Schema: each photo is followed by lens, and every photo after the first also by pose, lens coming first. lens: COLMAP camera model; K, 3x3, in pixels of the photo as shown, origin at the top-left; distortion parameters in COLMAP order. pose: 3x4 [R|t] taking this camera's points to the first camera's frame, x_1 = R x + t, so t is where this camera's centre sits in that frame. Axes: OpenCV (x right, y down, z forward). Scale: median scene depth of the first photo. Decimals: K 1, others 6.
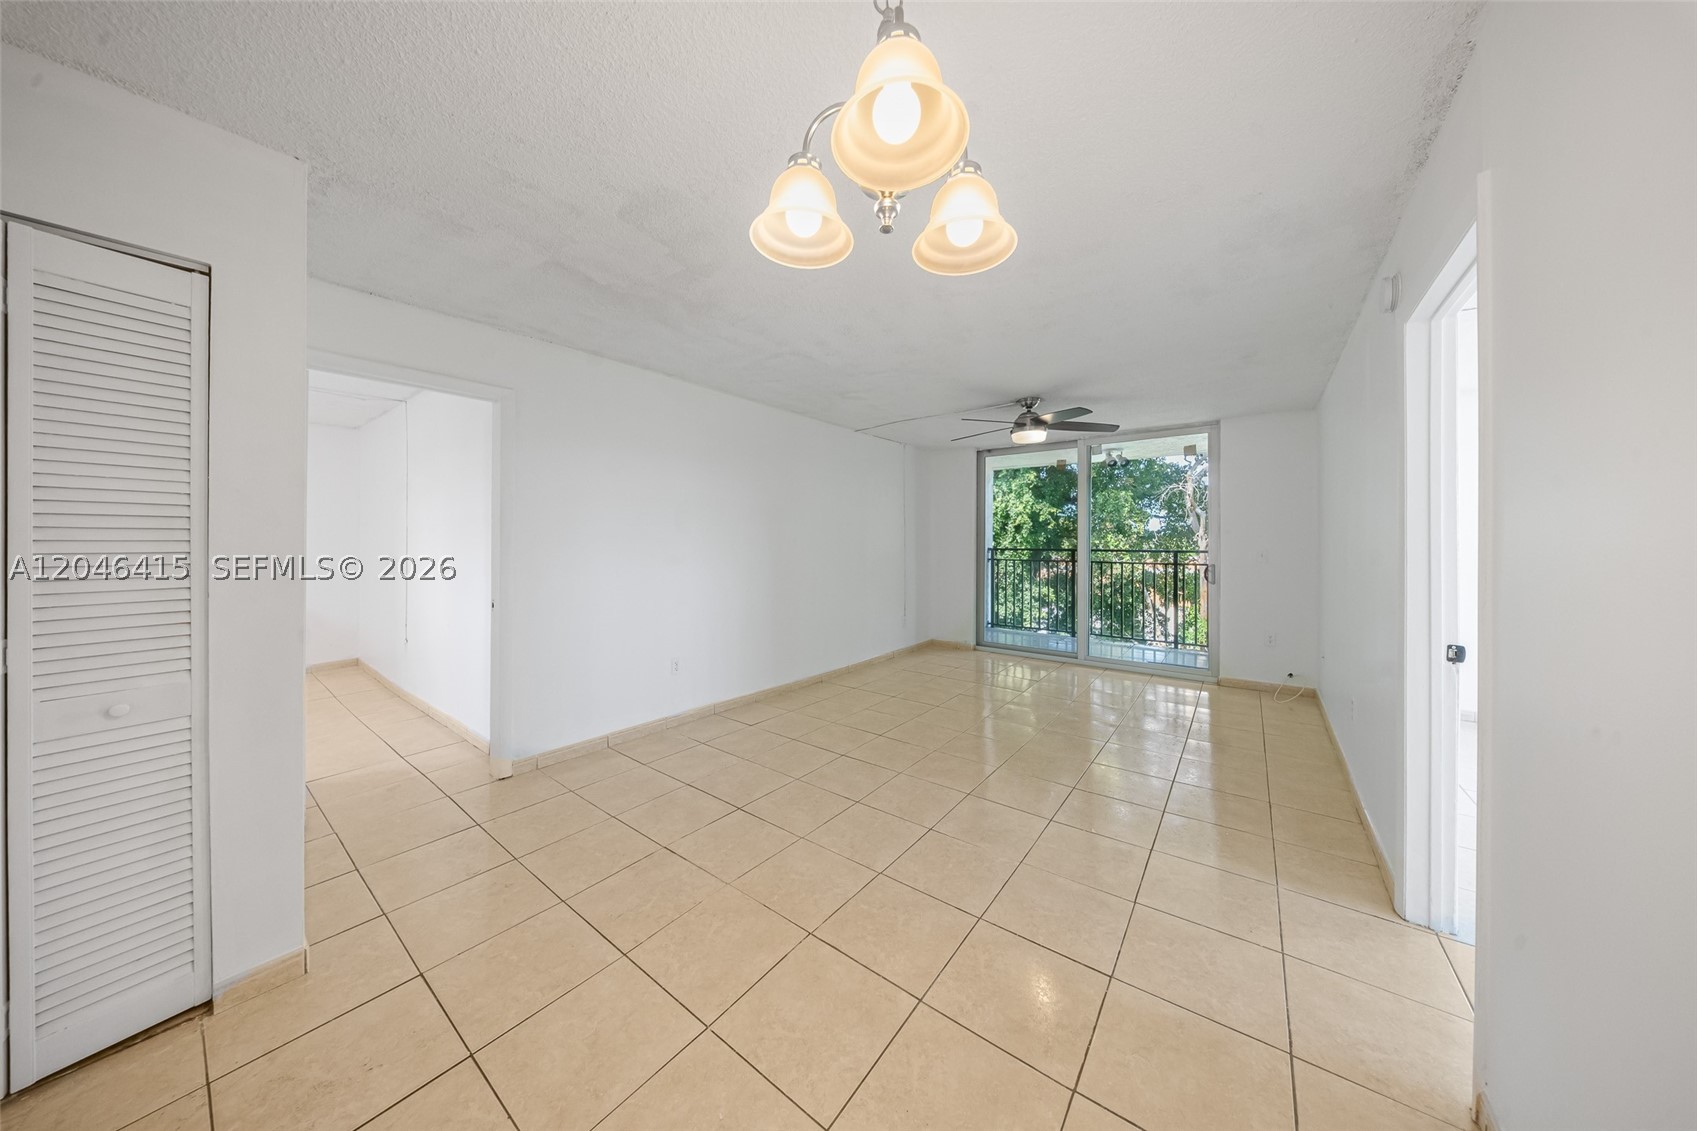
lens RADIAL K [[522.5, 0, 848.4], [0, 522.5, 542.5], [0, 0, 1]] dist [0.000462, -0.004364]
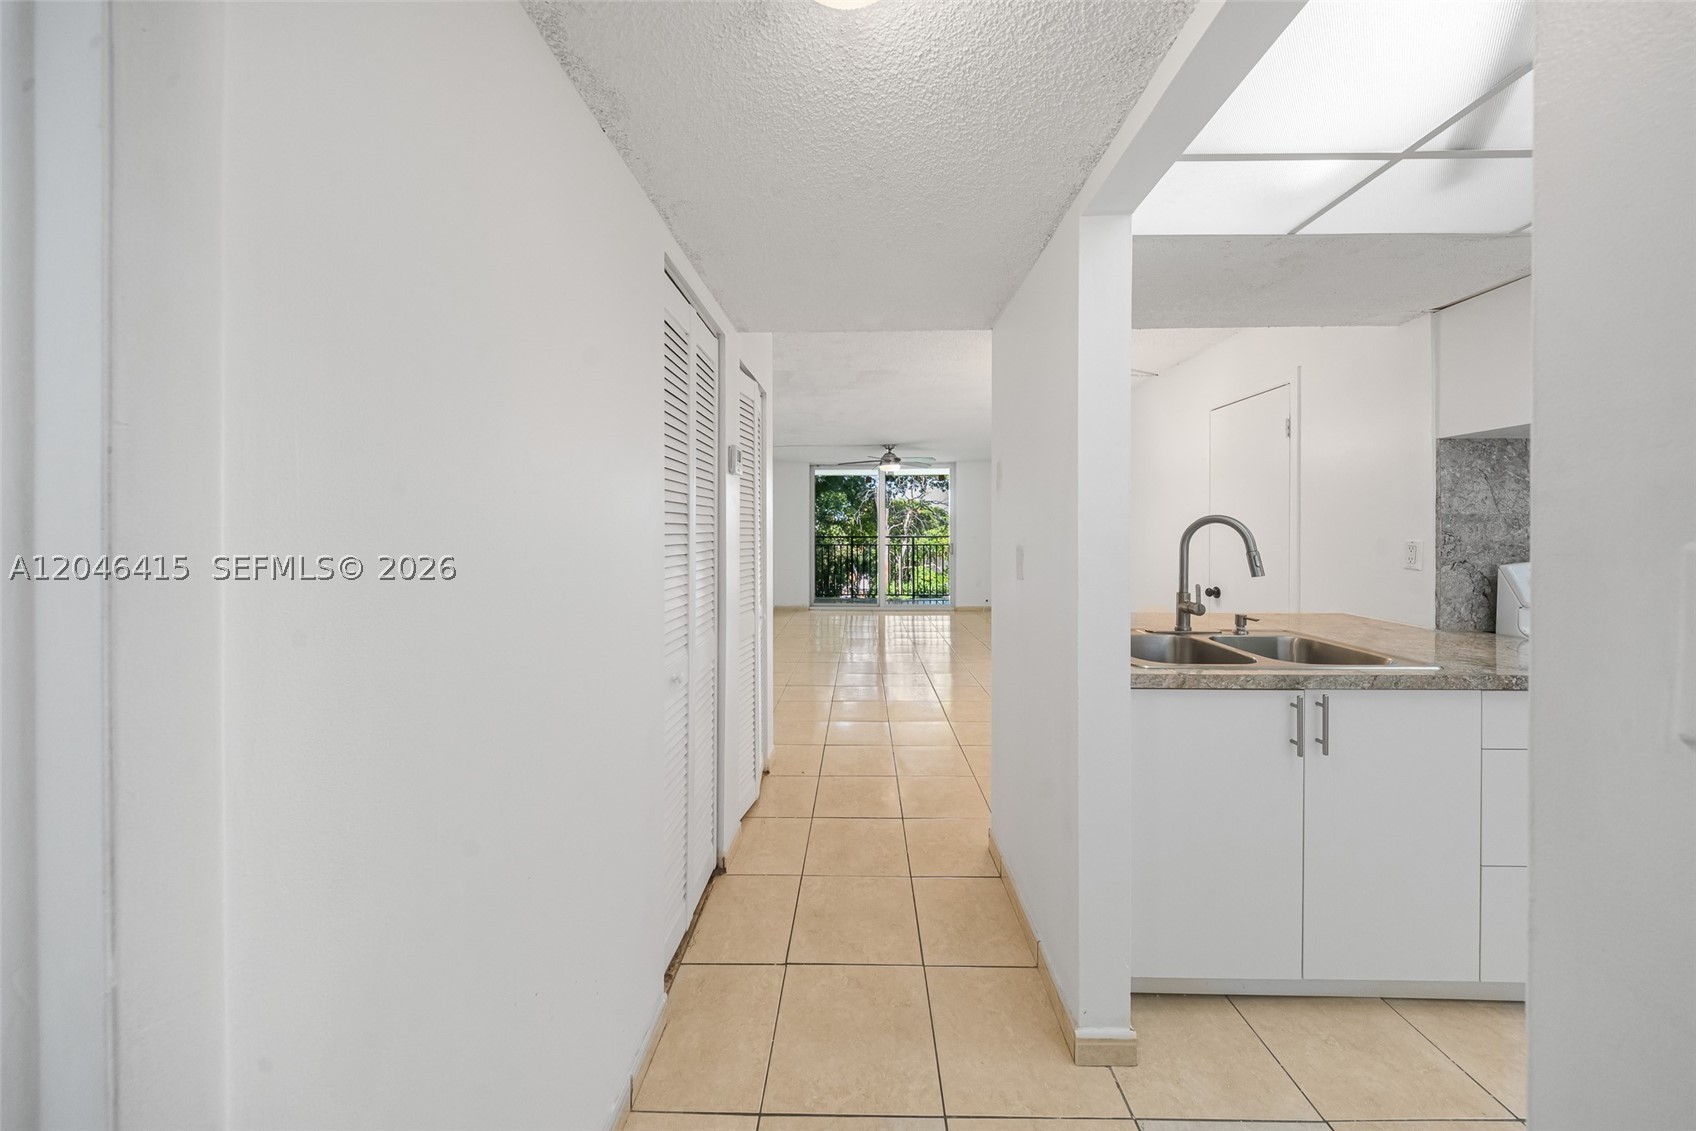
lens RADIAL K [[530.5, 0, 849.3], [0, 530.5, 534.5], [0, 0, 1]] dist [-0.000745, -0.000164]
pose [[0.806672, -0.010111, 0.590912, -0.645660], [0.006259, 0.999944, 0.008566, -0.005944], [-0.590966, -0.003211, 0.806690, -0.241518]]
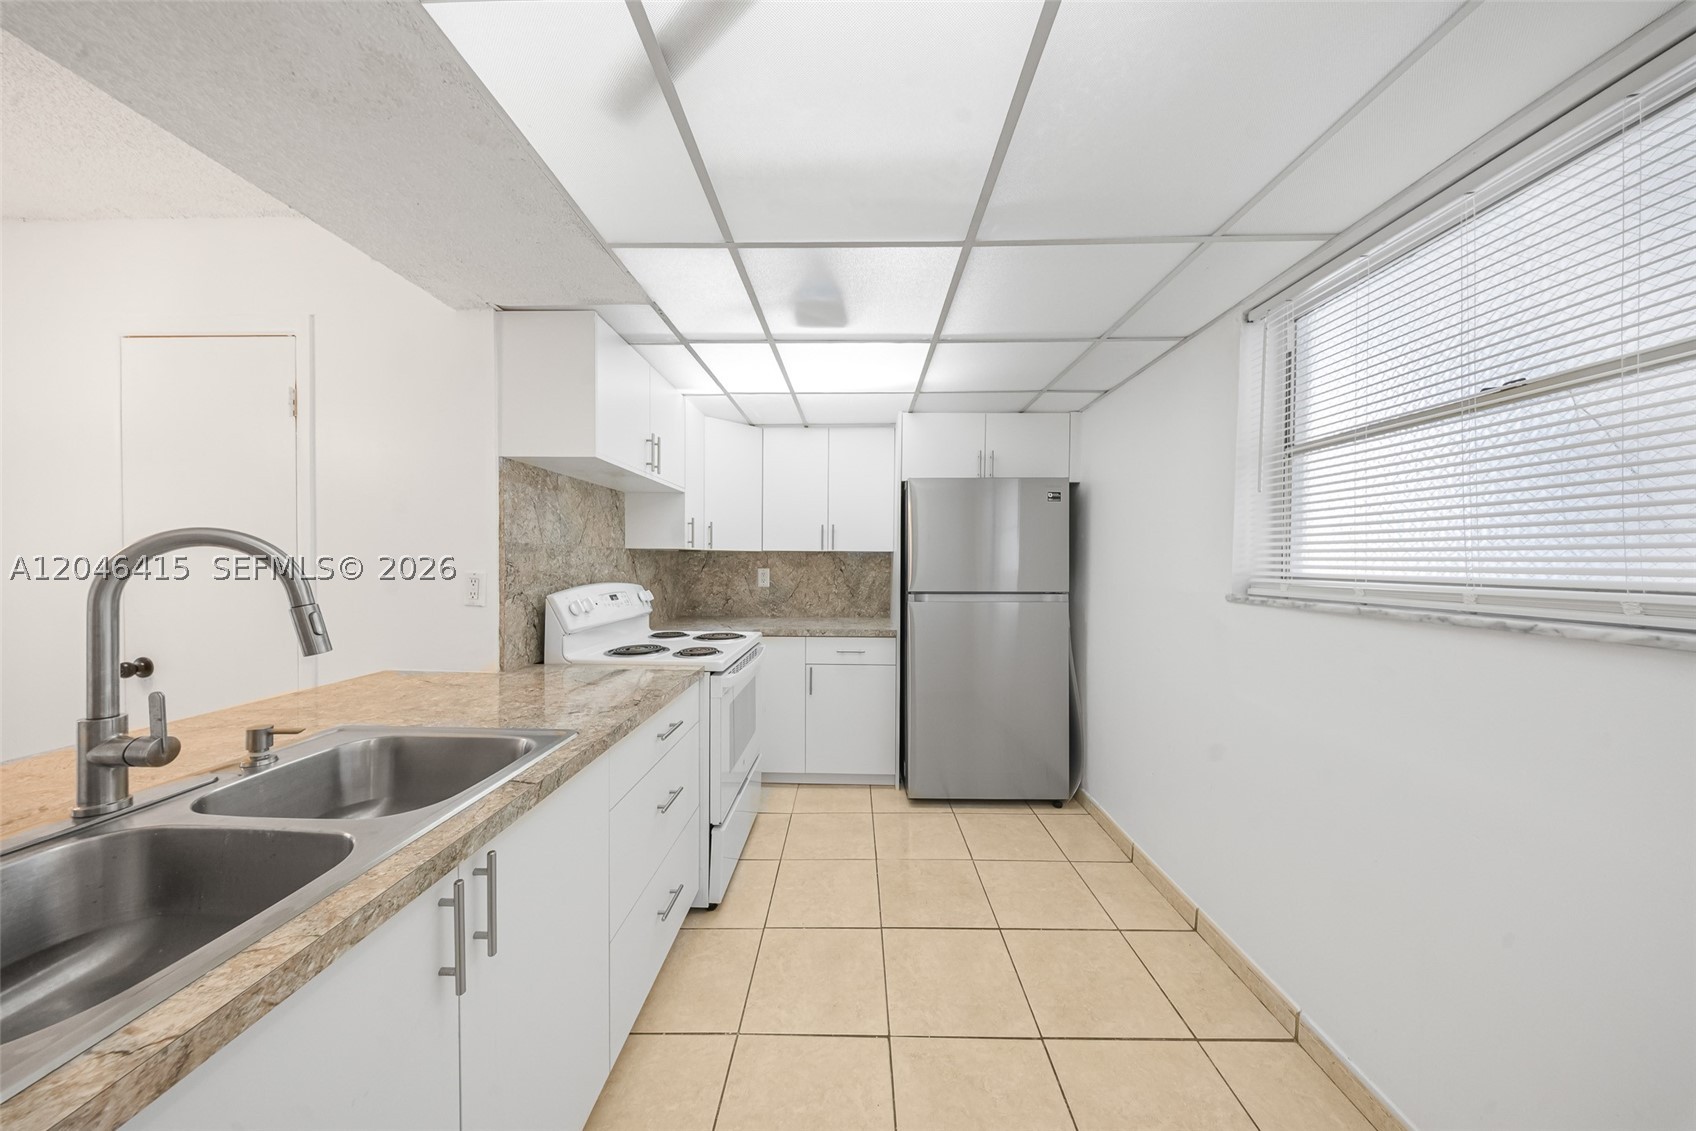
lens RADIAL K [[525.5, 0, 844.3], [0, 525.5, 567.2], [0, 0, 1]] dist [0.012903, -0.004633]
pose [[-0.590218, -0.023760, 0.806894, -0.471808], [-0.012253, 0.999715, 0.020476, -0.008298], [-0.807151, 0.002199, -0.590341, -0.157248]]
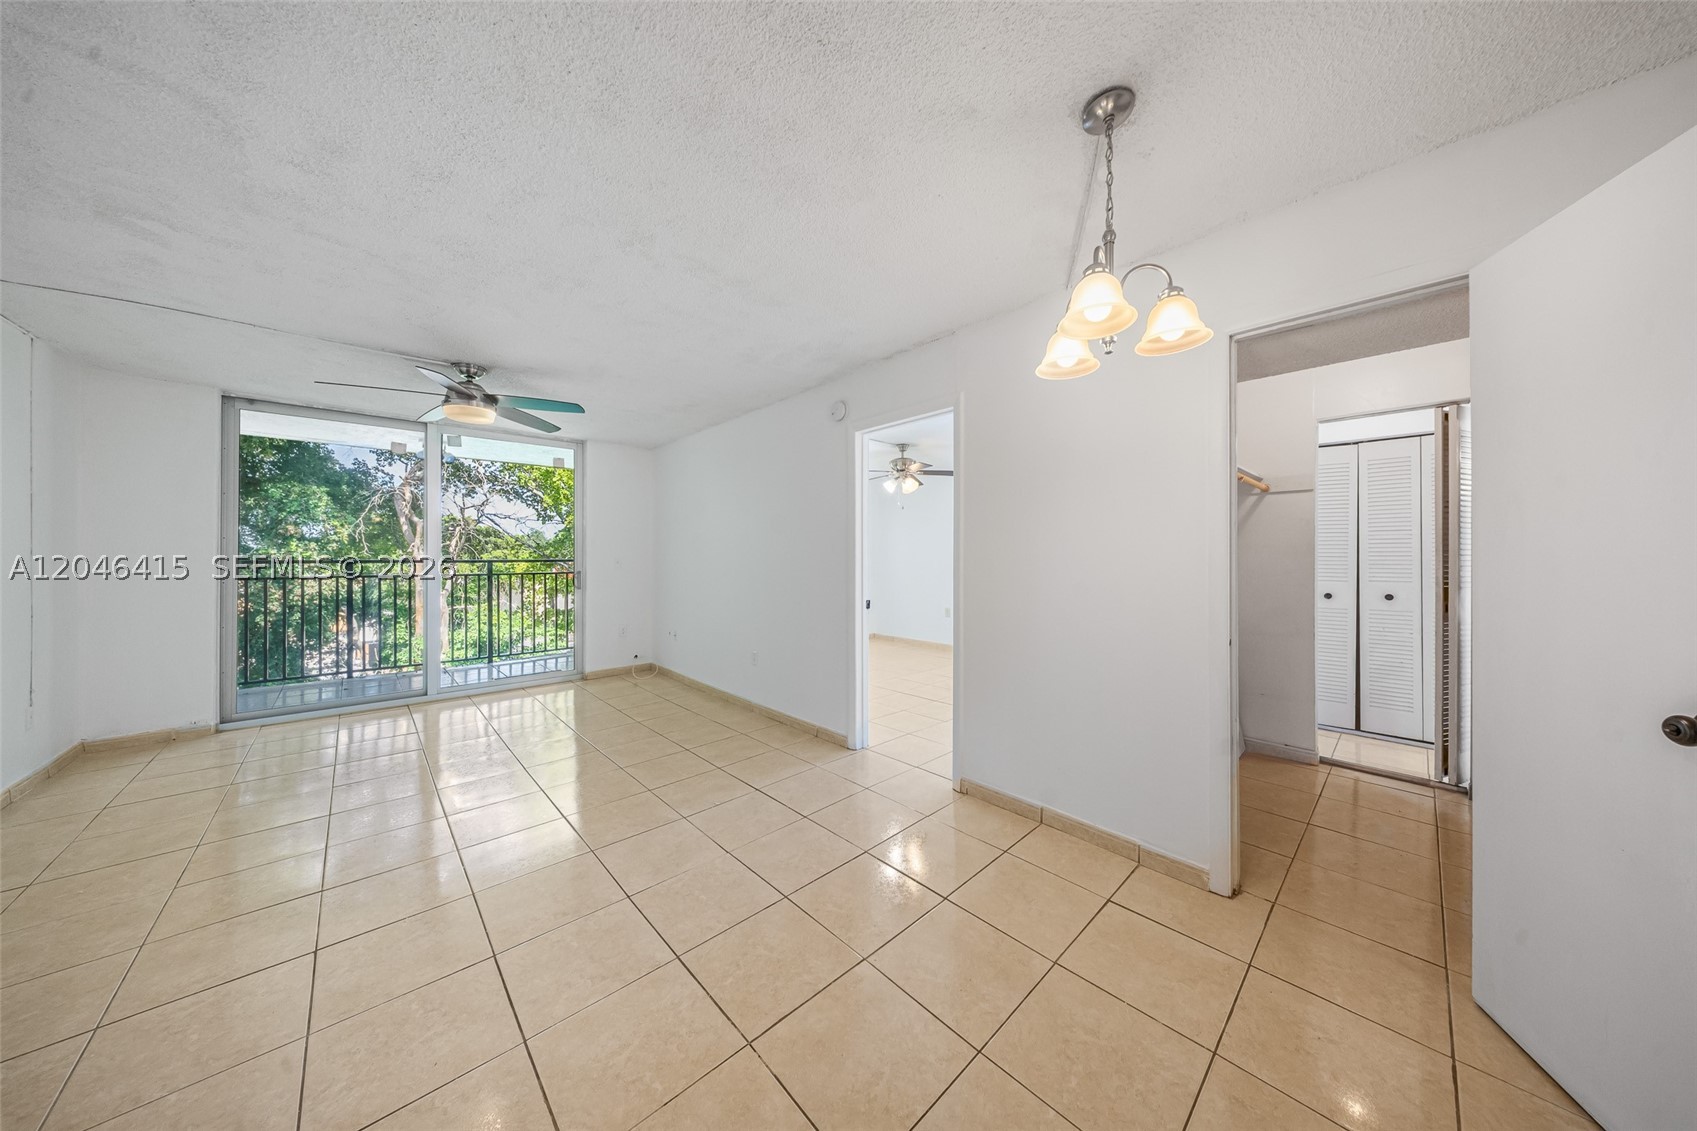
lens RADIAL K [[525.8, 0, 844.8], [0, 525.8, 567.2], [0, 0, 1]] dist [0.012903, -0.004633]
pose [[0.164710, -0.025132, 0.986022, -0.299766], [0.000372, 0.999677, 0.025418, 0.005587], [-0.986342, -0.003819, 0.164666, 0.269403]]
